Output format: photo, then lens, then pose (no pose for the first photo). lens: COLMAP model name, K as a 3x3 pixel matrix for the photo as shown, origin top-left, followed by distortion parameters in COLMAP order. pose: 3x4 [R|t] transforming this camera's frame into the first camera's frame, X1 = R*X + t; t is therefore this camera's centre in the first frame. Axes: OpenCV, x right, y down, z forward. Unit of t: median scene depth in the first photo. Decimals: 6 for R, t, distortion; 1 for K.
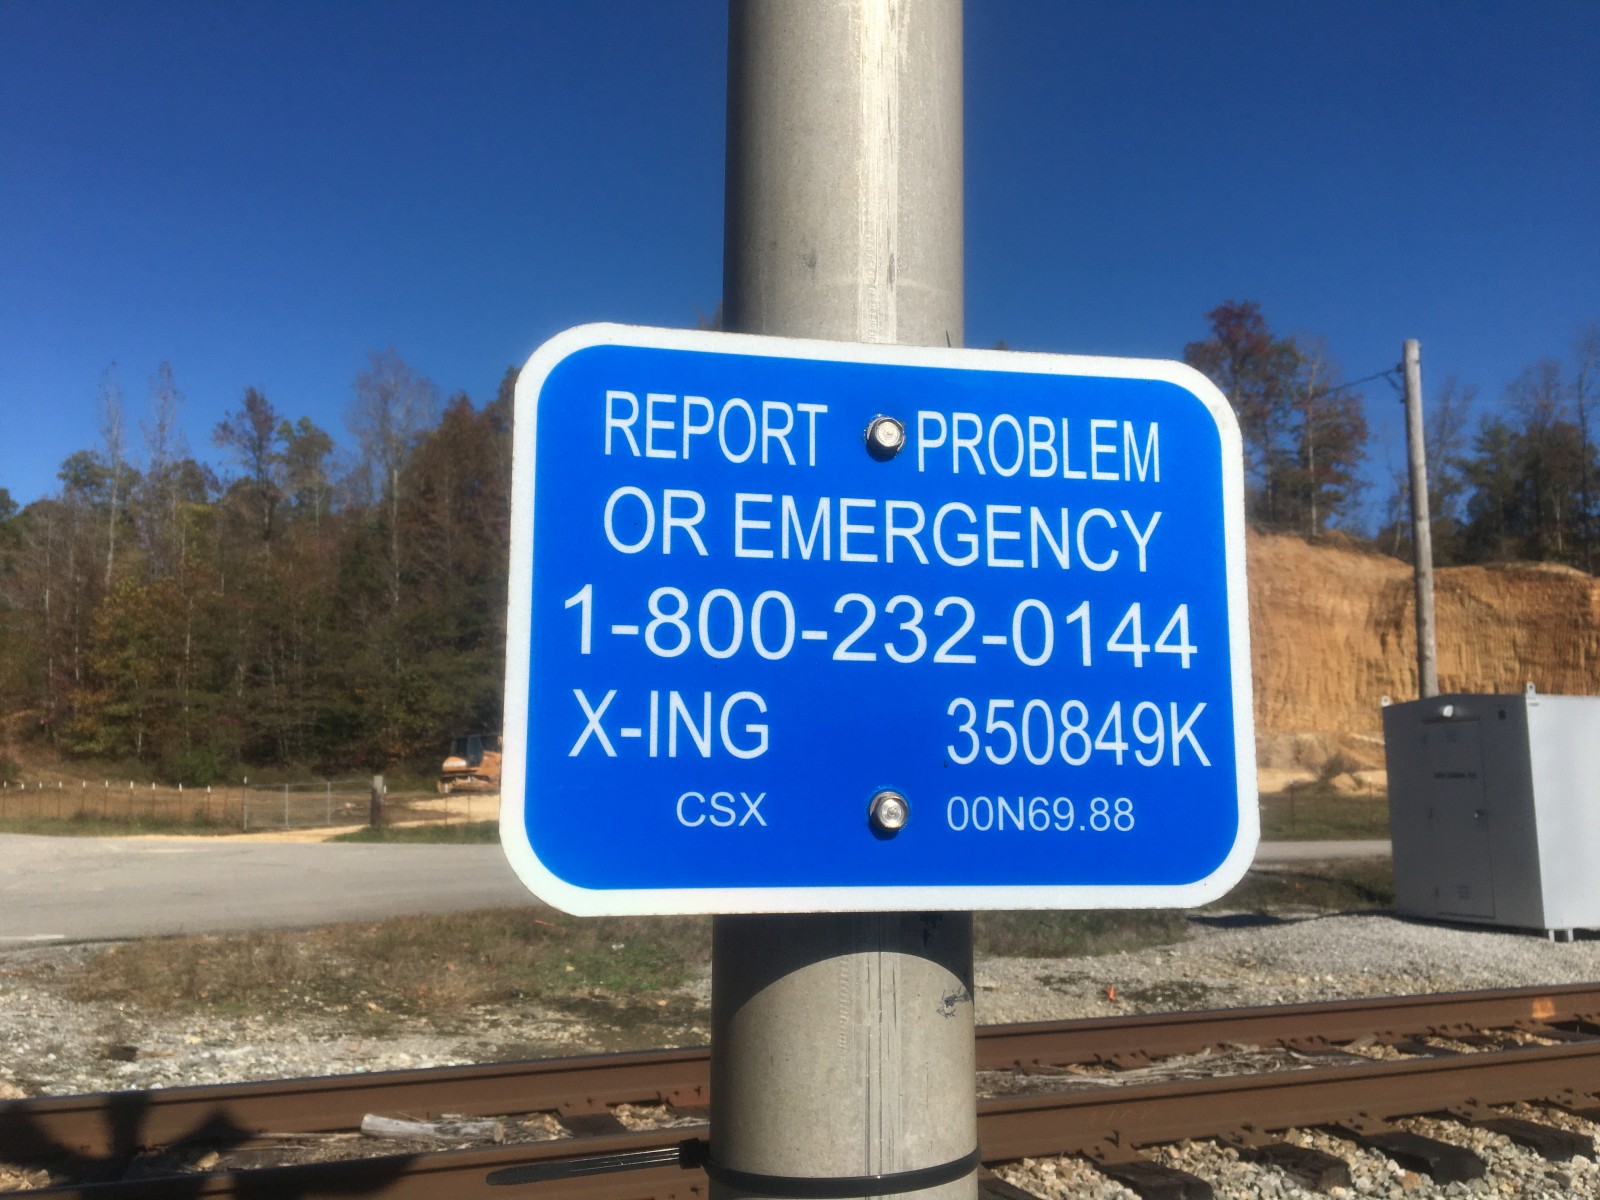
lens RADIAL K [[1361.1, 0, 787.0], [0, 1361.1, 599.7], [0, 0, 1]] dist [0.073865, -0.127691]
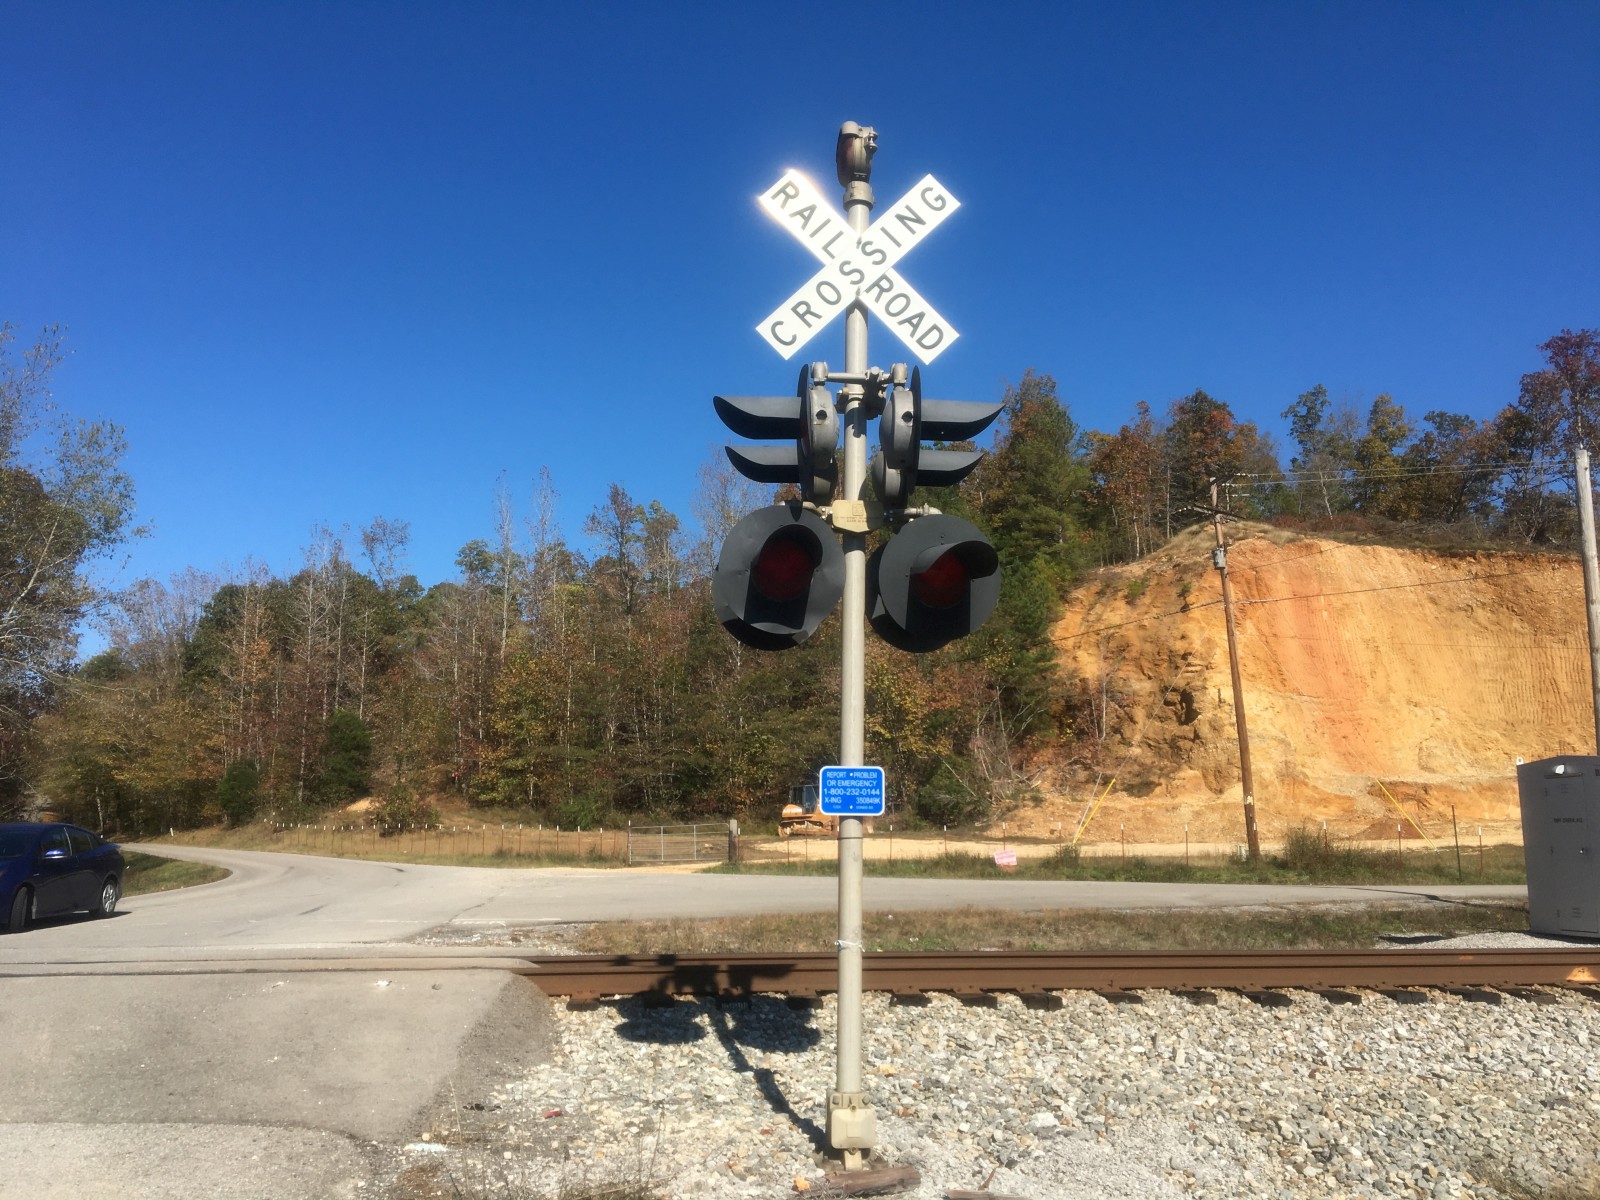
lens RADIAL K [[1341.5, 0, 797.0], [0, 1341.5, 615.4], [0, 0, 1]] dist [0.159173, -0.353133]
pose [[0.973253, -0.030888, -0.227648, 0.016100], [0.025073, 0.999282, -0.028391, -0.008240], [0.228362, 0.021924, 0.973329, -0.072893]]
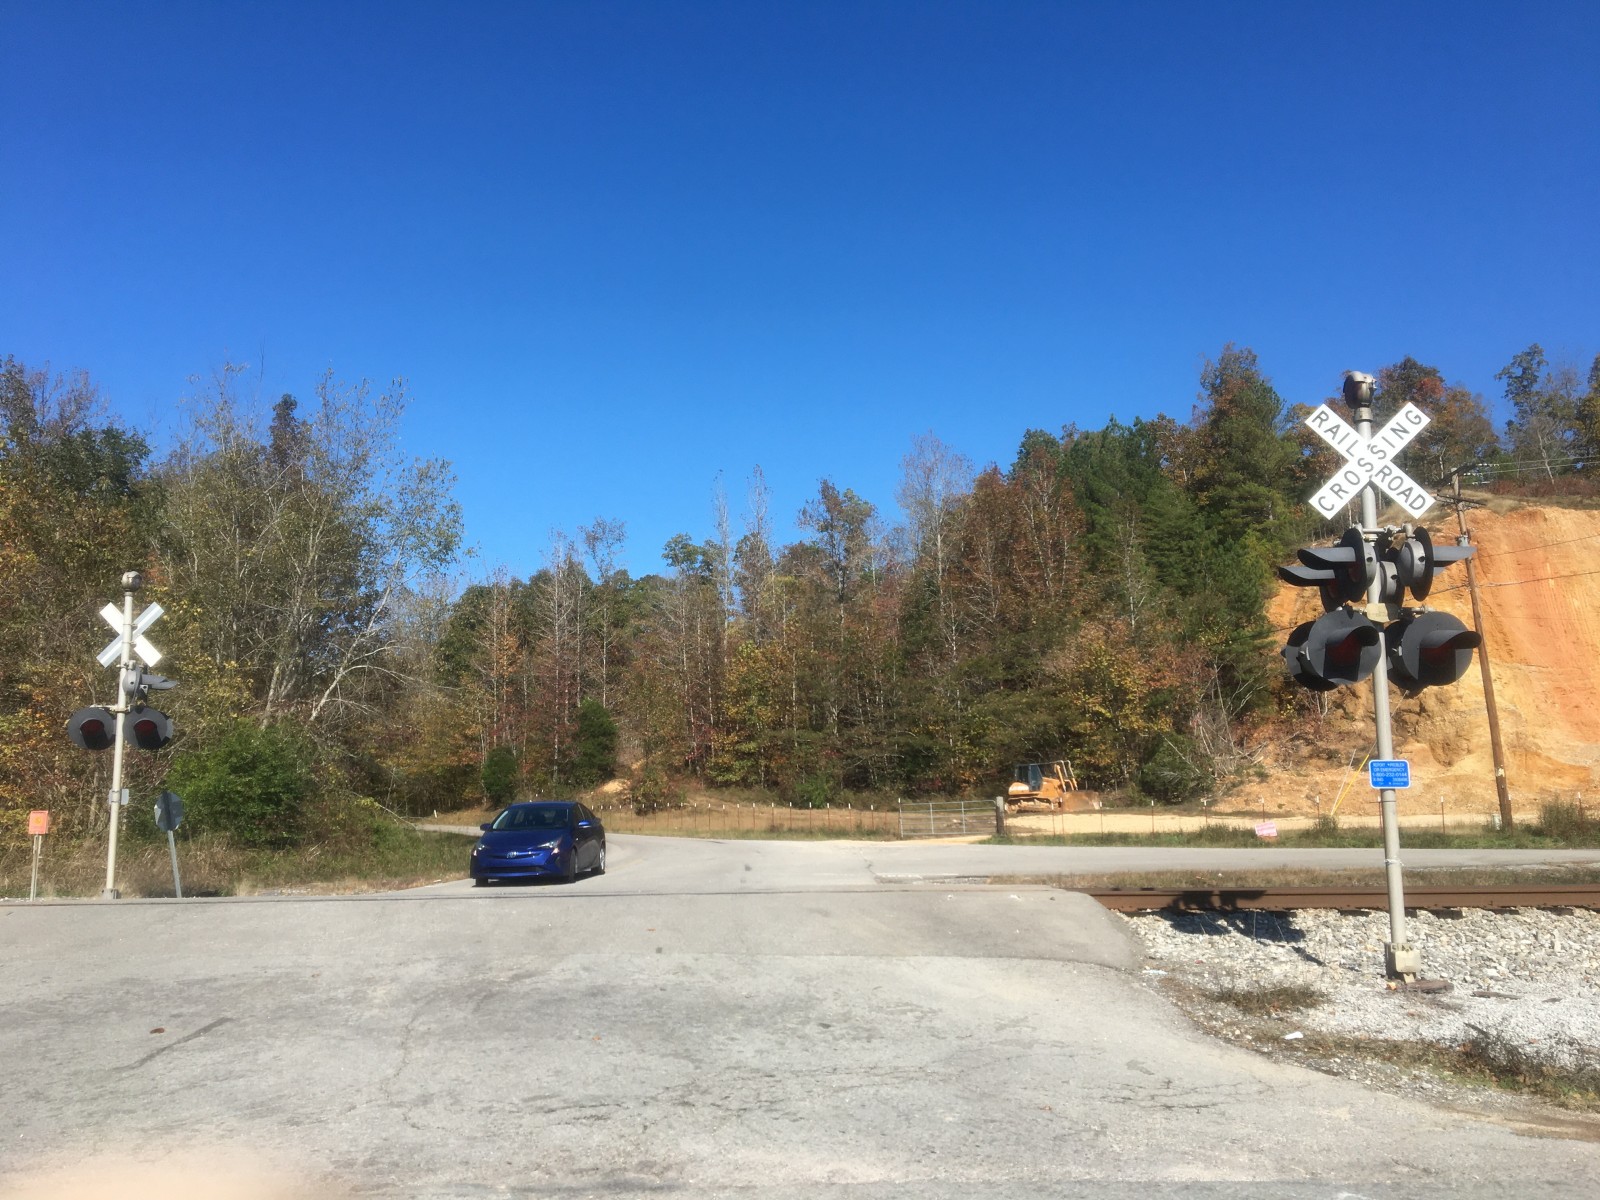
lens RADIAL K [[1355.3, 0, 798.3], [0, 1355.3, 608.9], [0, 0, 1]] dist [0.087314, -0.123529]
pose [[0.936788, -0.056093, -0.345372, -0.006596], [0.051833, 0.998423, -0.021563, -0.017086], [0.346037, 0.002299, 0.938218, -0.147379]]
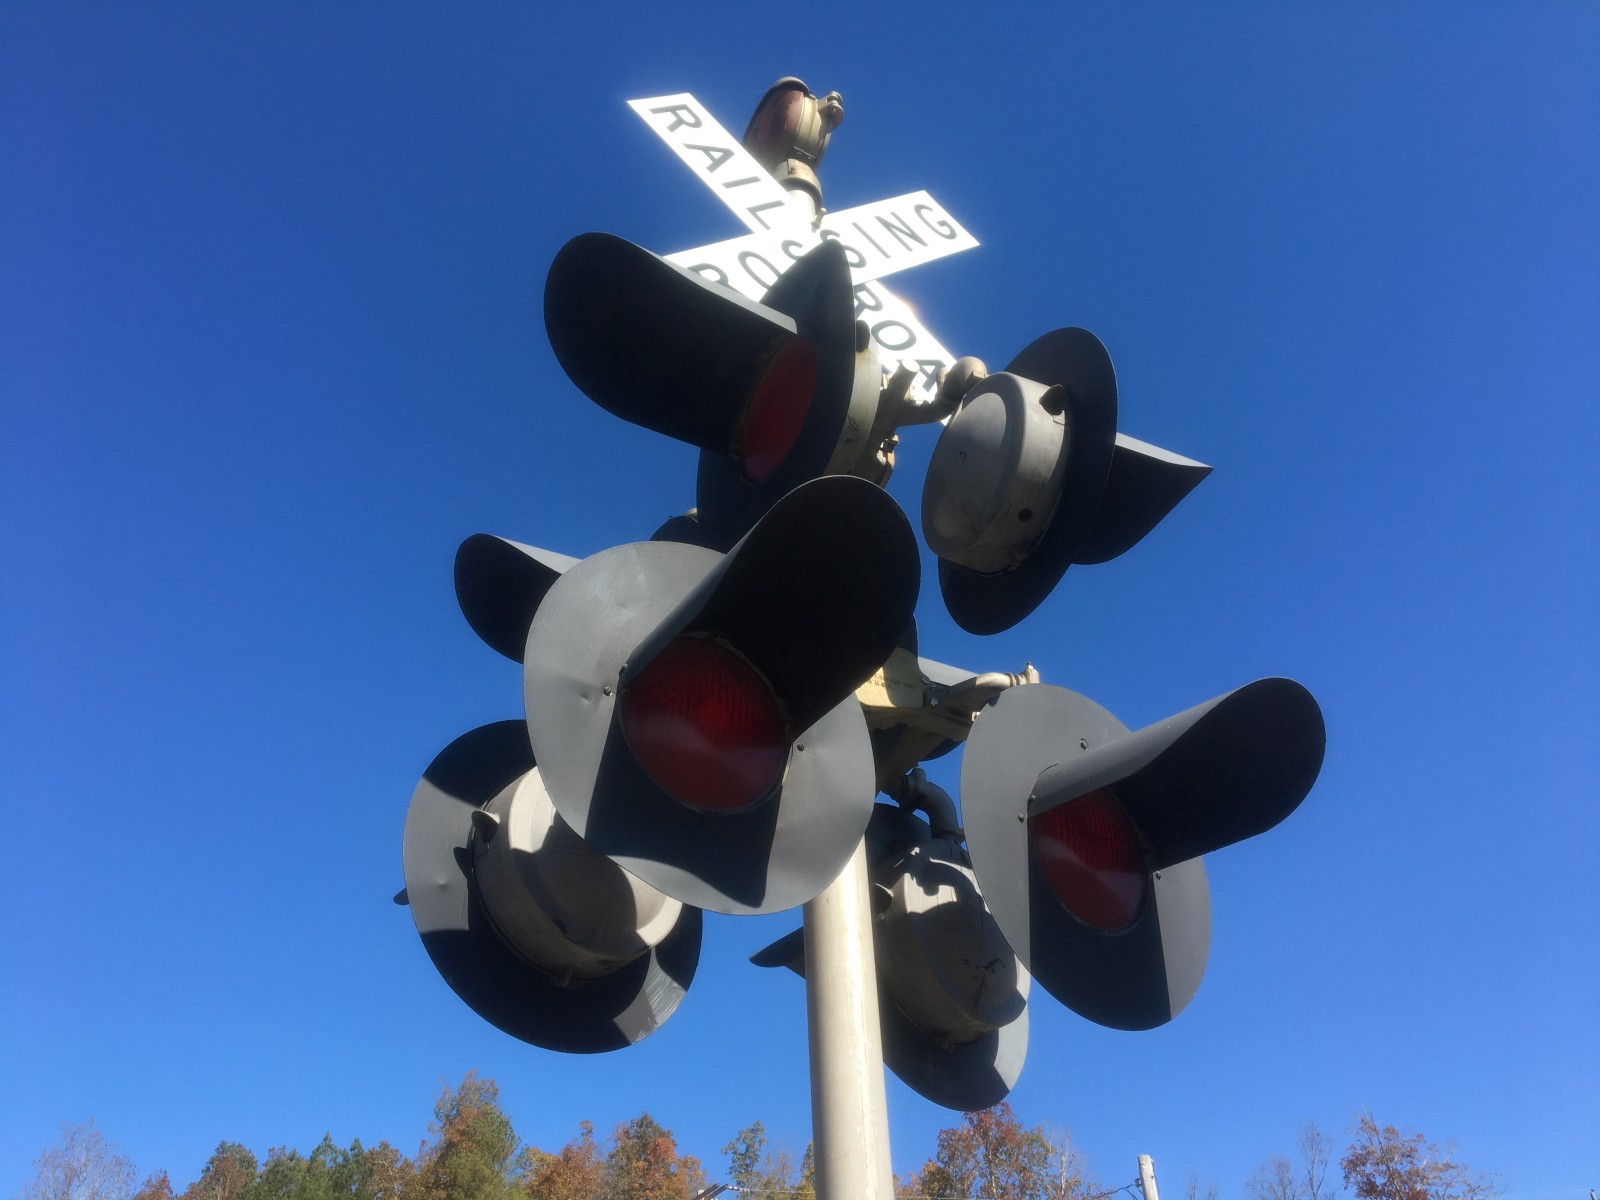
lens RADIAL K [[1361.7, 0, 790.4], [0, 1361.7, 598.8], [0, 0, 1]] dist [0.003029, 0.004315]
pose [[0.984093, 0.082778, 0.157189, -0.005726], [0.011564, 0.853086, -0.521642, -0.001757], [-0.177276, 0.515162, 0.838559, -0.017896]]
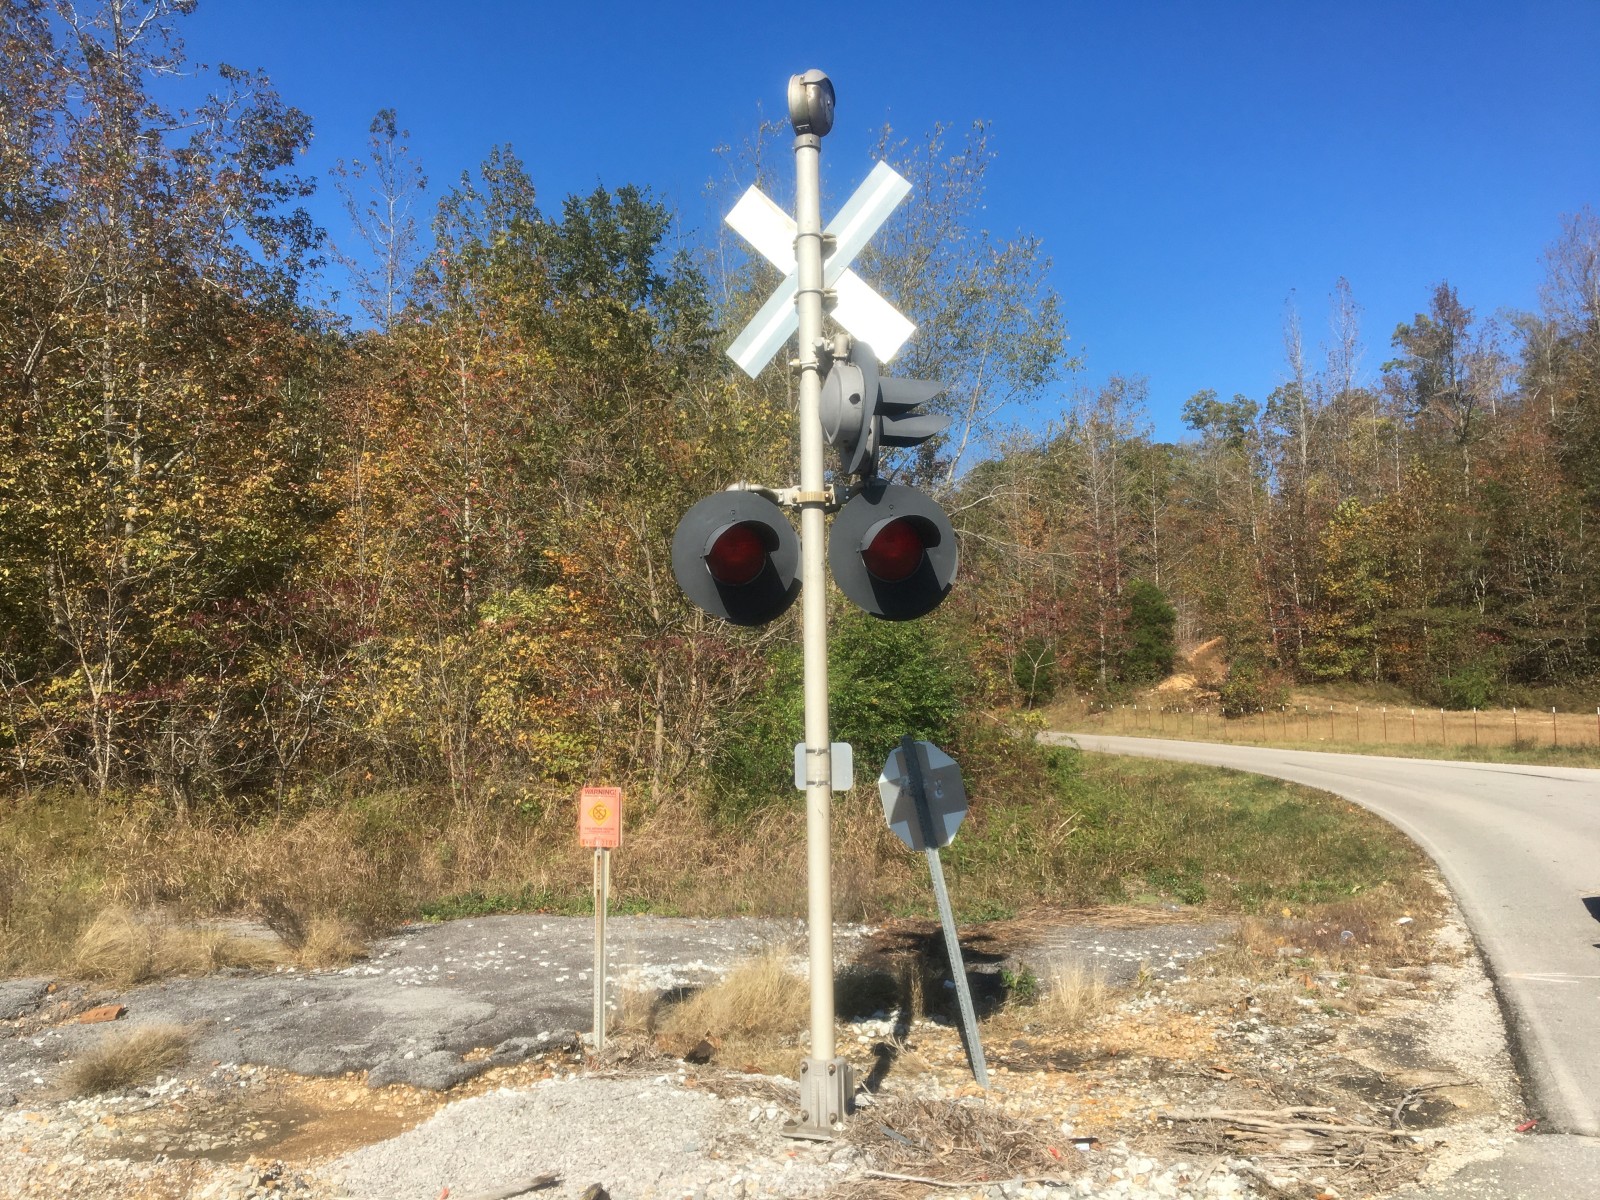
lens RADIAL K [[1355.3, 0, 798.3], [0, 1355.3, 608.9], [0, 0, 1]] dist [0.087314, -0.123529]
pose [[0.769037, -0.055695, -0.636773, -0.164411], [0.097475, 0.994764, 0.030715, -0.006256], [0.631728, -0.085691, 0.770439, -0.013789]]
